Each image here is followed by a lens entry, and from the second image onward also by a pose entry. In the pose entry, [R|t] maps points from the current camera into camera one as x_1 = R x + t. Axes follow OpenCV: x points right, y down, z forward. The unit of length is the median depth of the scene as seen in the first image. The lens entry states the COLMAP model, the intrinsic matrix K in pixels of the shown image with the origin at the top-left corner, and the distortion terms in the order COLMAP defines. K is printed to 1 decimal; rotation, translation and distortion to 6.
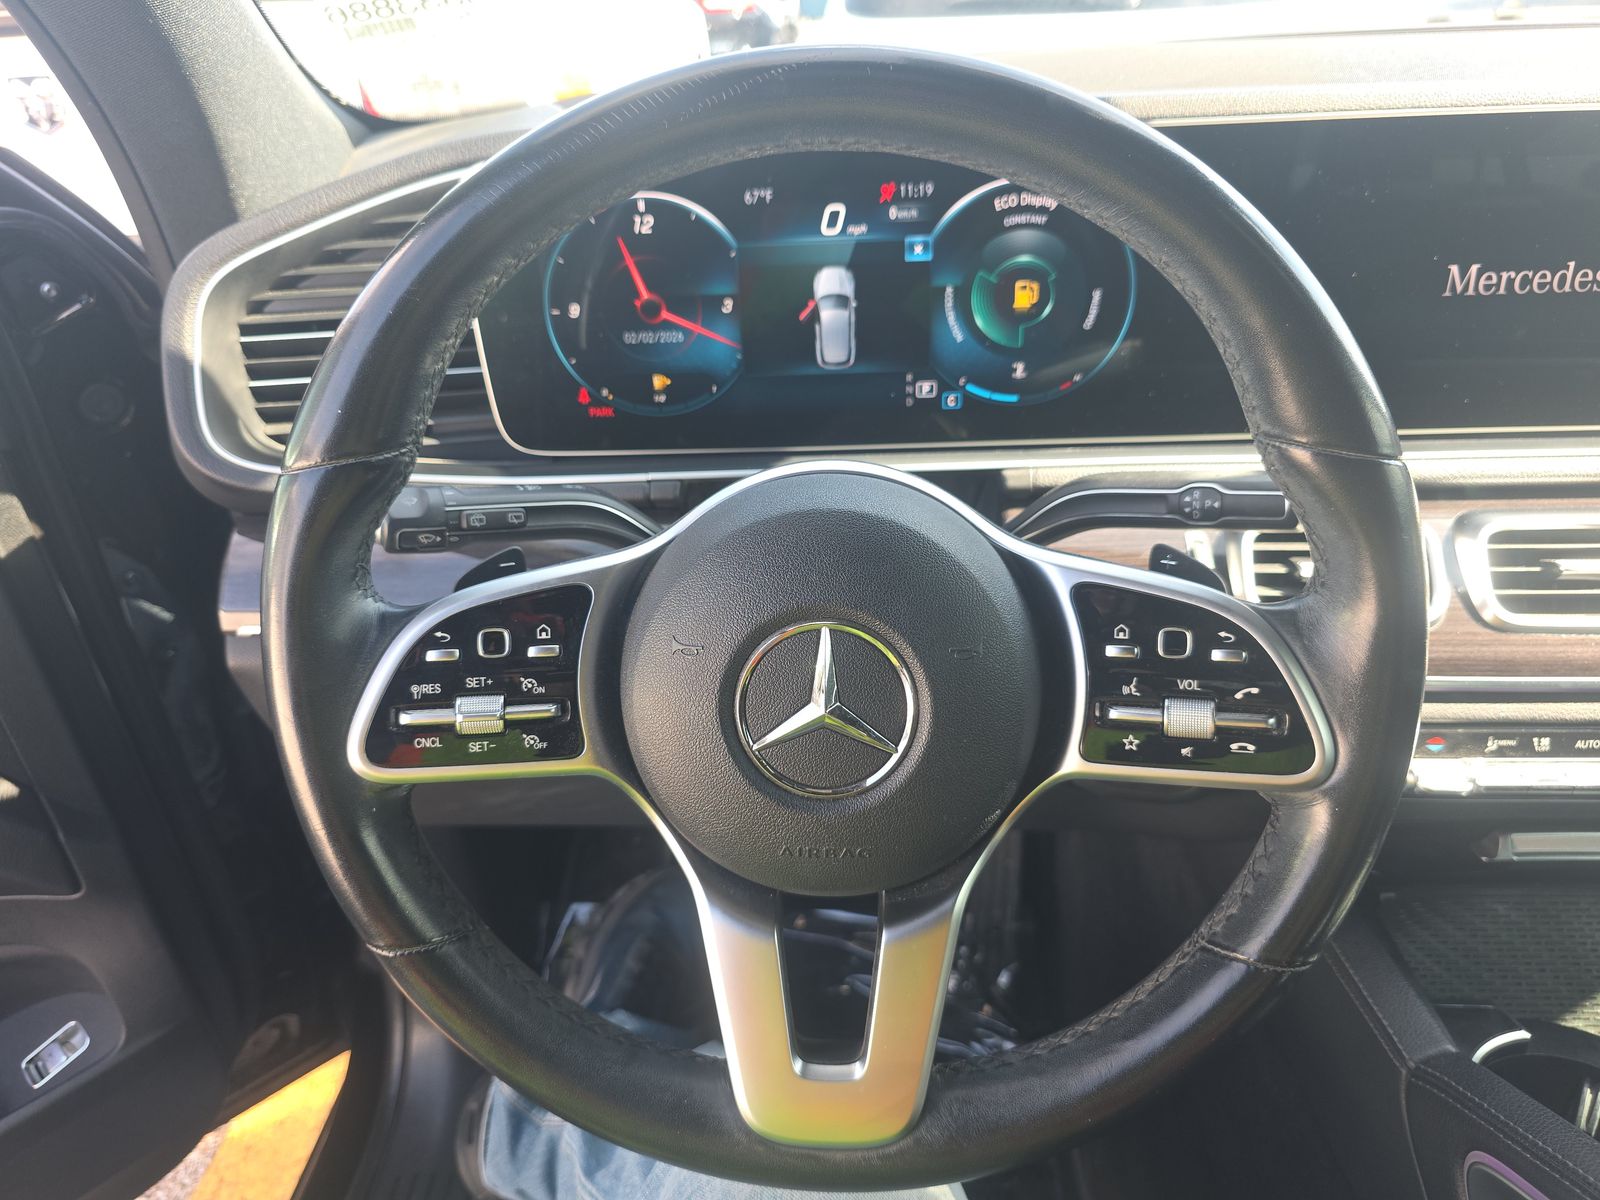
lens RADIAL K [[1060.1, 0, 799.9], [0, 1060.1, 601.5], [0, 0, 1]] dist [0.008448, -0.024033]
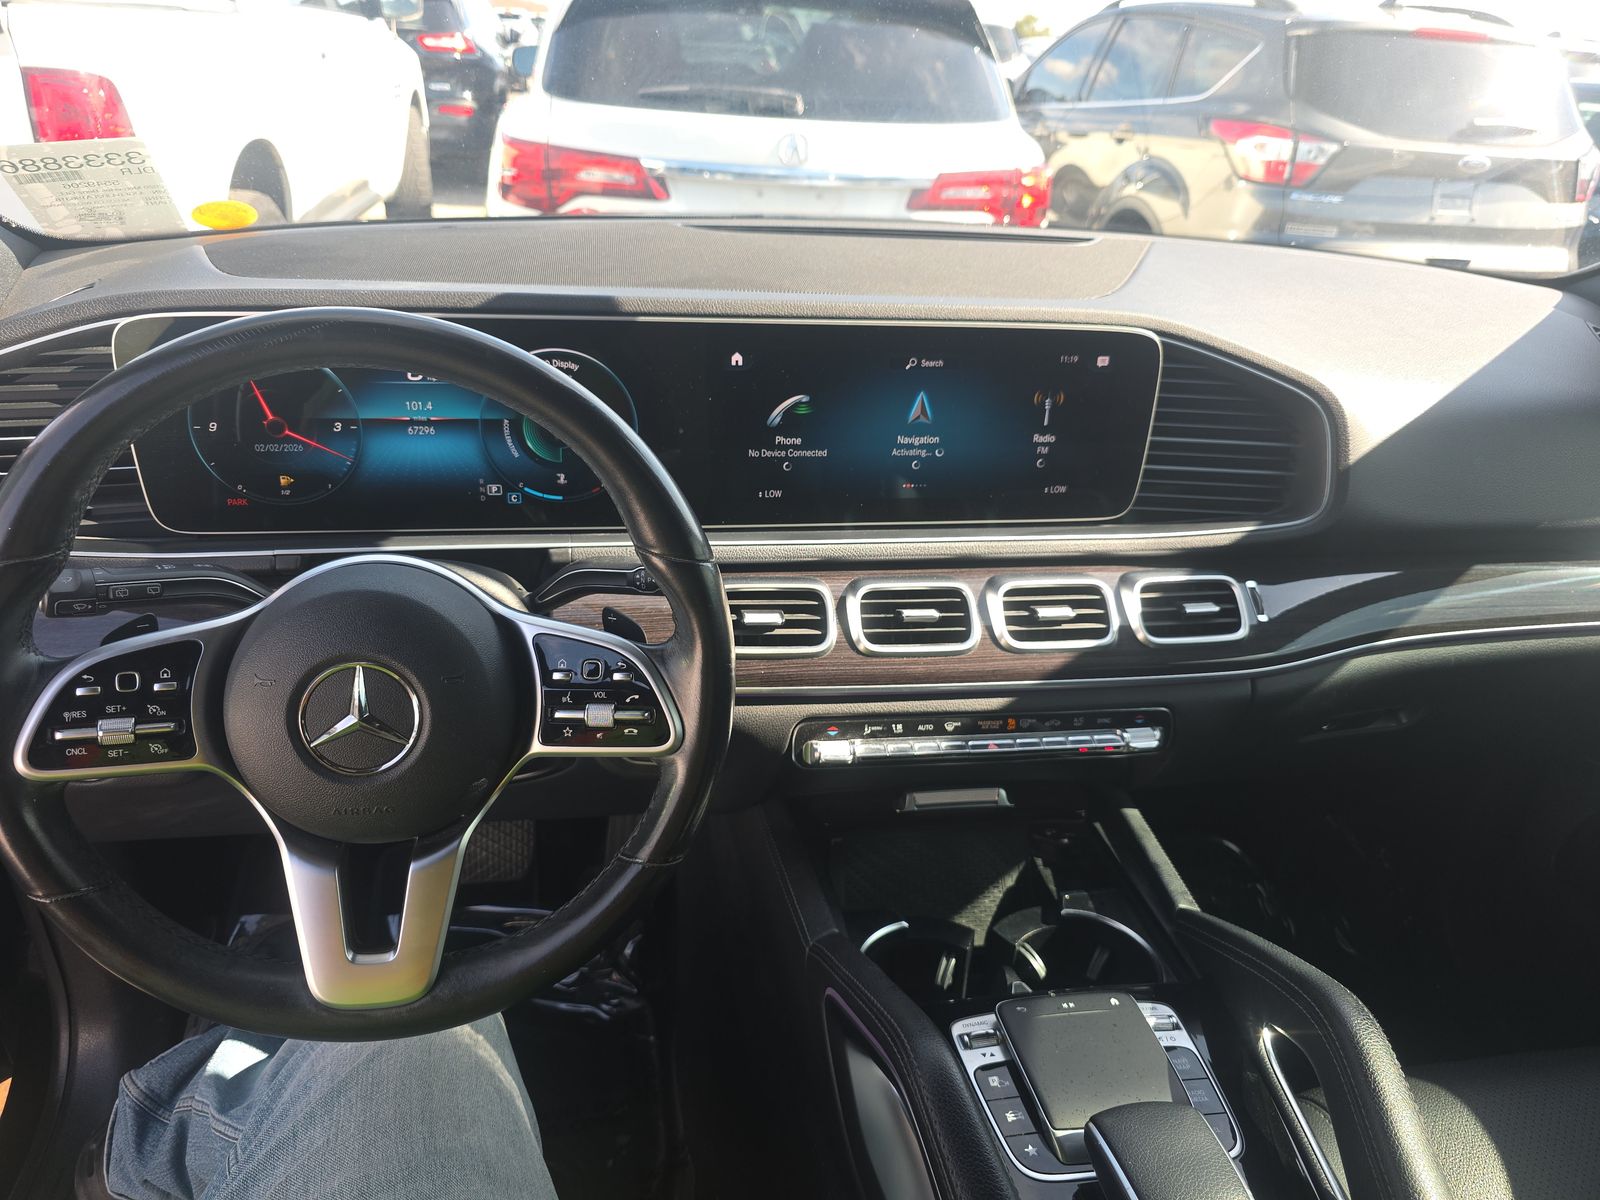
lens RADIAL K [[1060.1, 0, 808.3], [0, 1060.1, 589.4], [0, 0, 1]] dist [0.008448, -0.024033]
pose [[0.969922, -0.007544, 0.243299, 0.262266], [0.017197, 0.999146, -0.037575, -0.016874], [-0.242807, 0.040628, 0.969223, -0.636468]]
